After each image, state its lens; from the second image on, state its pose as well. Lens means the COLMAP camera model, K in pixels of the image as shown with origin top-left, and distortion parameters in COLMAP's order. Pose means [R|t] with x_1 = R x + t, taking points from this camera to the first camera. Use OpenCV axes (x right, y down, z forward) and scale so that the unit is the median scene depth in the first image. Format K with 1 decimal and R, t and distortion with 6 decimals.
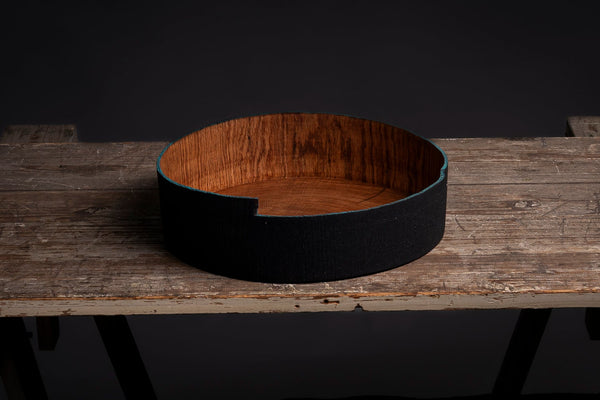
lens RADIAL K [[1857.7, 0, 300.0], [0, 1857.7, 200.0], [0, 0, 1]] dist [-0.056174, 0.854283]
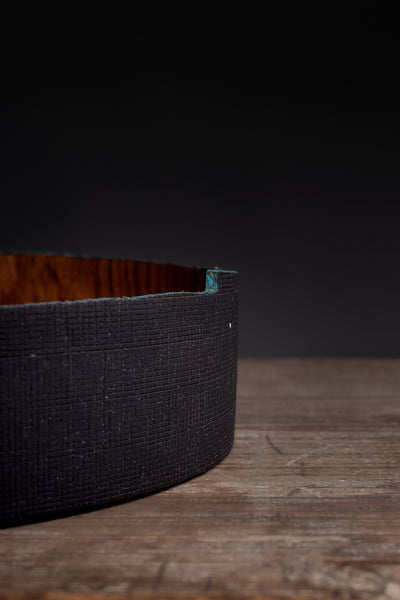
lens RADIAL K [[976.7, 0, 200.0], [0, 976.7, 300.0], [0, 0, 1]] dist [-0.014898, -0.084526]
pose [[0.996969, 0.002639, -0.077758, 0.083627], [-0.024306, 0.959967, -0.279055, 0.041840], [0.073909, 0.280099, 0.957122, 0.754606]]
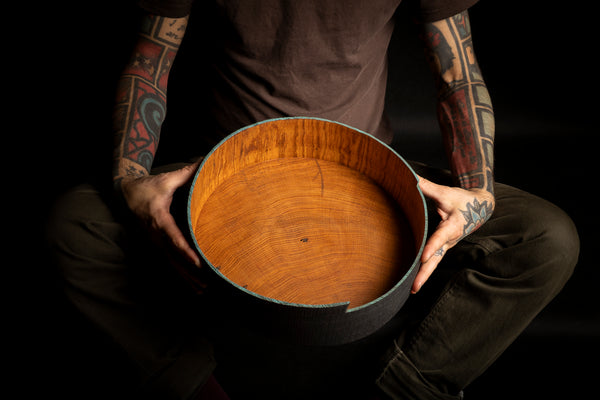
lens RADIAL K [[906.8, 0, 300.0], [0, 906.8, 200.0], [0, 0, 1]] dist [0.008308, -0.021193]
pose [[0.829840, -0.377226, 0.411177, -0.226723], [0.108880, 0.832175, 0.543718, -0.320781], [-0.547276, -0.406430, 0.731645, 0.552971]]
